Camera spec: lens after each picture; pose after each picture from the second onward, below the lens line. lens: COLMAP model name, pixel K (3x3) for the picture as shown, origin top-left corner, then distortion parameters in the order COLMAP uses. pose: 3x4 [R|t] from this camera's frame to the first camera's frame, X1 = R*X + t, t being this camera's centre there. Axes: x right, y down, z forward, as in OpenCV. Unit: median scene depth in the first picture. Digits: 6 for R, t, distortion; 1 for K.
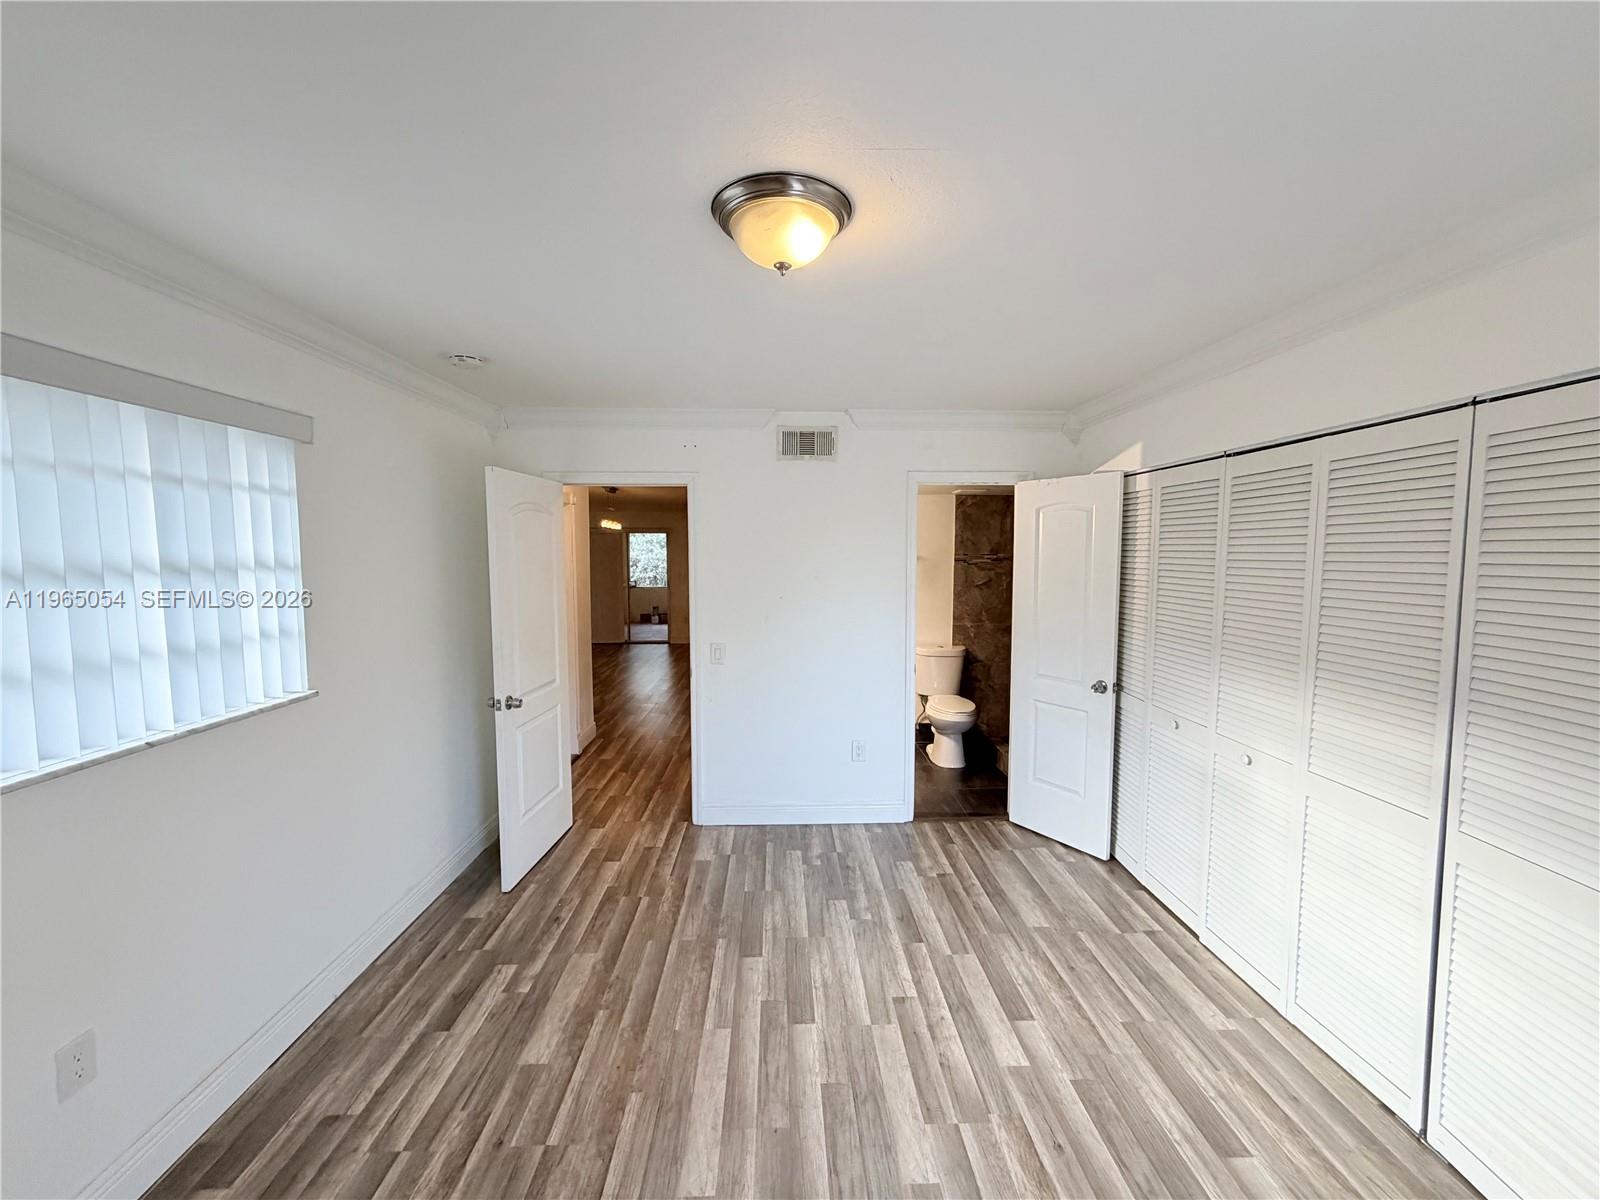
lens RADIAL K [[638.4, 0, 793.8], [0, 638.4, 596.5], [0, 0, 1]] dist [0.001819, -0.000689]
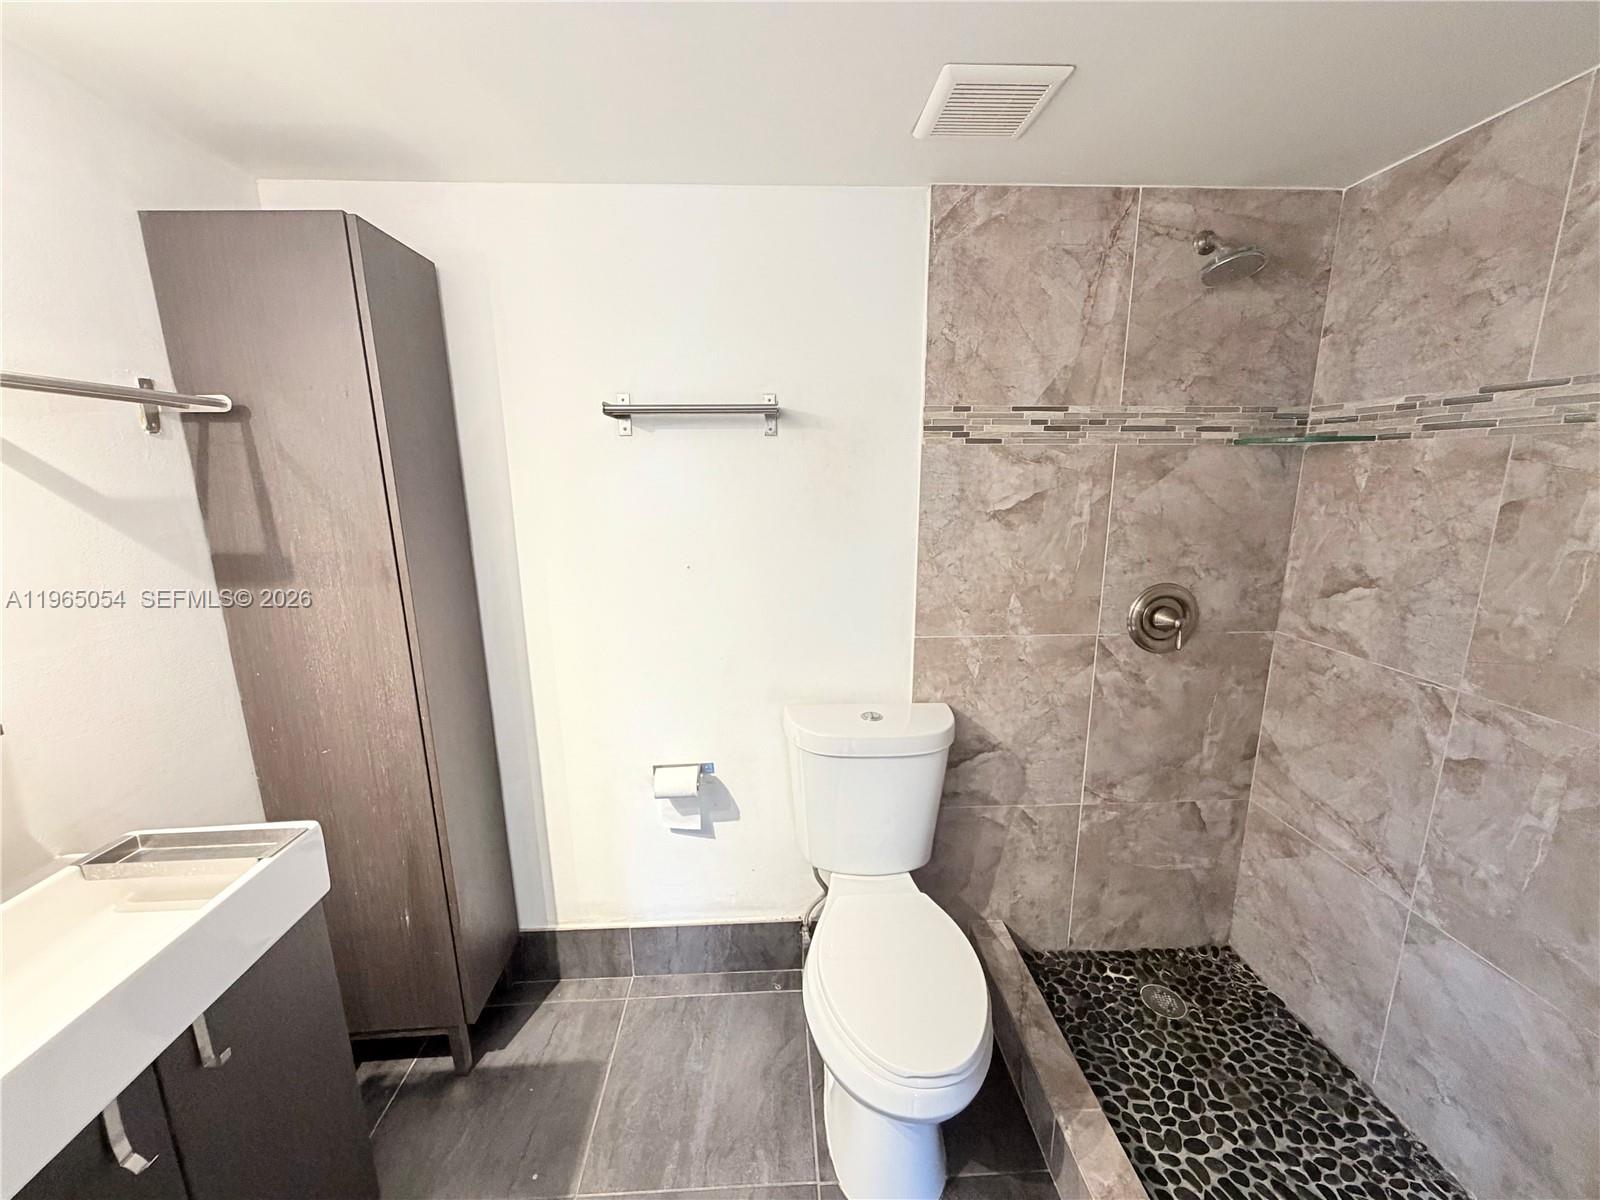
lens RADIAL K [[638.4, 0, 796.7], [0, 638.4, 598.8], [0, 0, 1]] dist [0.001819, -0.000689]
pose [[0.999857, -0.009821, 0.013776, 0.187644], [0.007897, 0.991040, 0.133331, -0.018254], [-0.014962, -0.133203, 0.990976, 0.694729]]
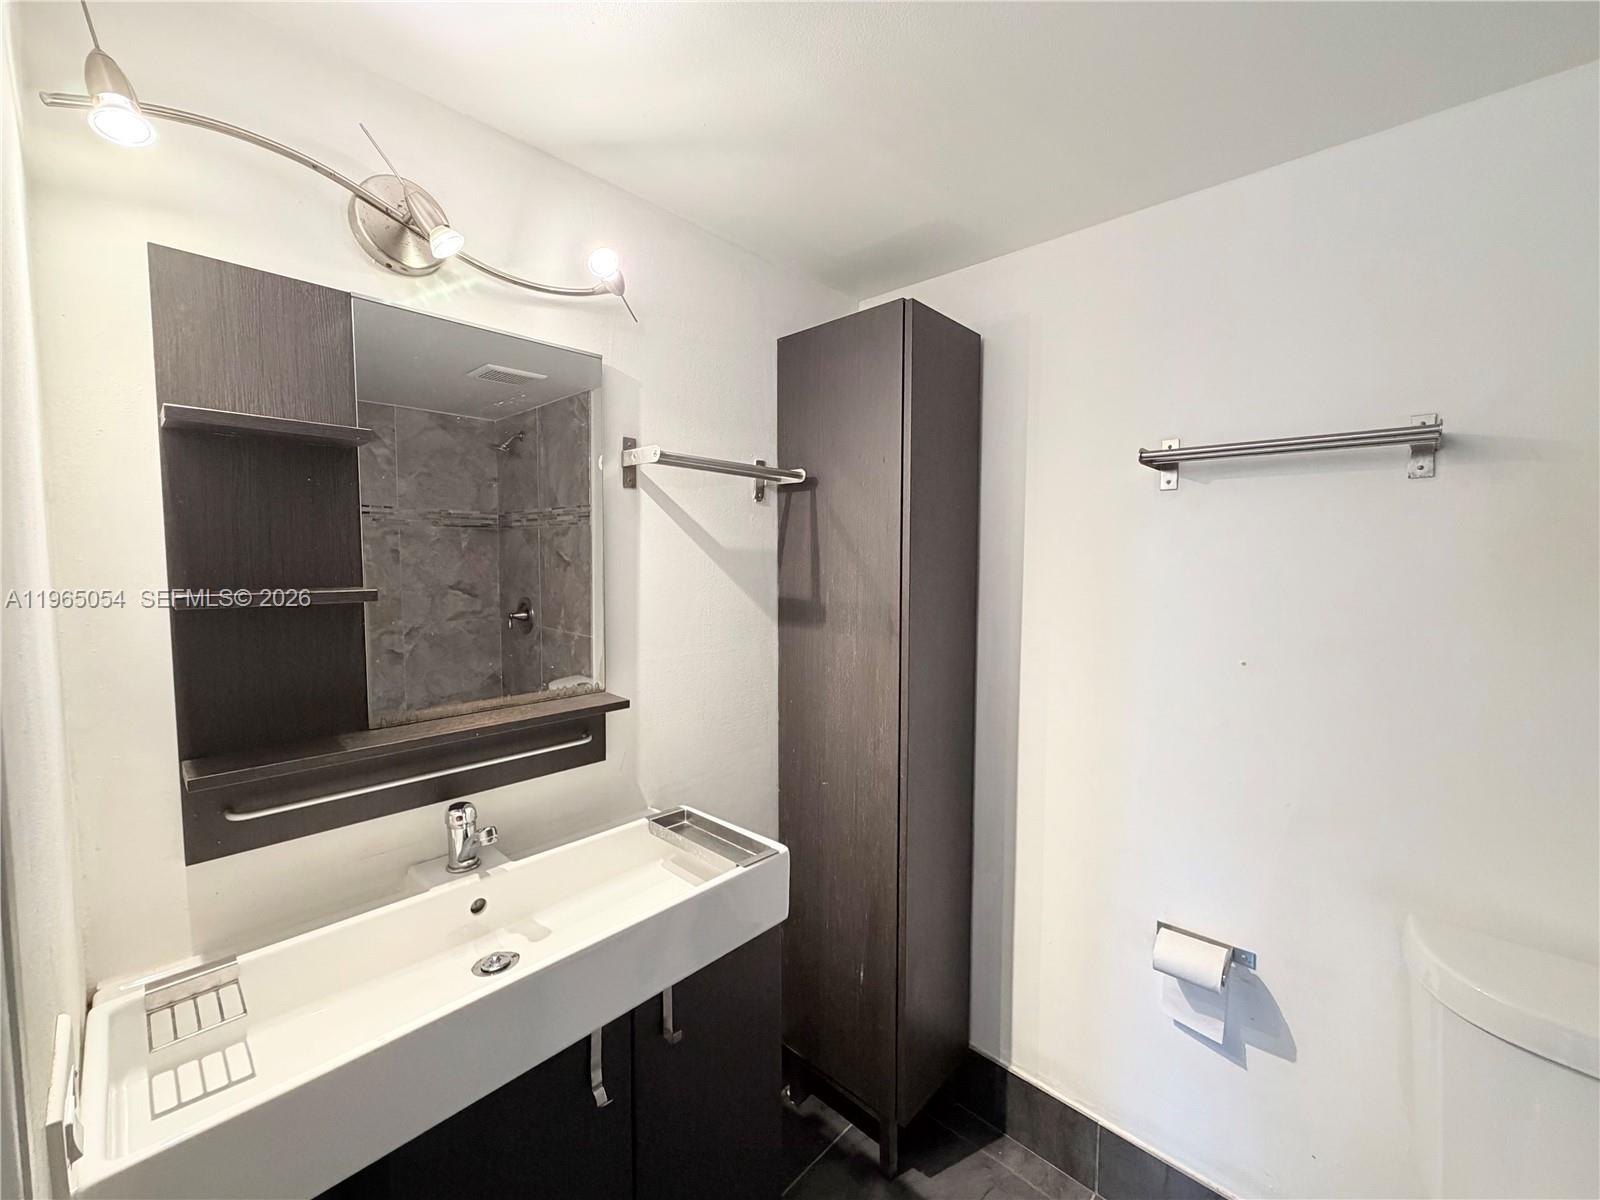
lens RADIAL K [[638.4, 0, 798.4], [0, 638.4, 600.6], [0, 0, 1]] dist [0.001819, -0.000689]
pose [[0.705229, 0.059177, -0.706505, 0.186057], [-0.059455, 0.997937, 0.024239, -0.009071], [0.706482, 0.024911, 0.707292, 0.744829]]
